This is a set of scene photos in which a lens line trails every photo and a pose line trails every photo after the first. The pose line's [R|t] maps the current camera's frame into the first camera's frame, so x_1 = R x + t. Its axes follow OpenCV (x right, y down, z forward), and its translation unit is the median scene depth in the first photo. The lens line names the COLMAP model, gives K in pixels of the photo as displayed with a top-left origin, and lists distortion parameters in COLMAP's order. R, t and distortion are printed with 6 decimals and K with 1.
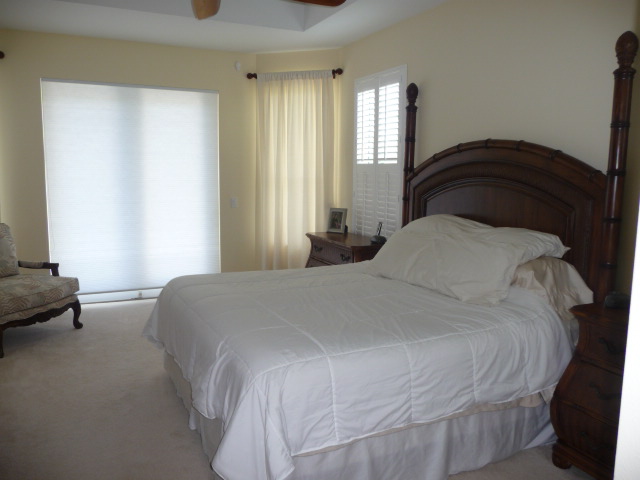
lens RADIAL K [[540.7, 0, 320.3], [0, 540.7, 240.1], [0, 0, 1]] dist [-0.020959, 0.005024]
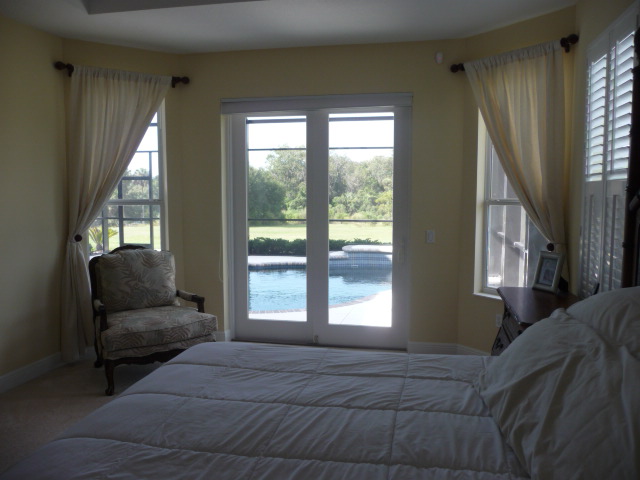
lens RADIAL K [[540.7, 0, 318.9], [0, 540.7, 239.9], [0, 0, 1]] dist [-0.020959, 0.005024]
pose [[0.809538, 0.039291, -0.585752, 0.202062], [-0.066008, 0.997523, -0.024315, -0.044842], [0.583345, 0.058349, 0.810126, 0.366341]]
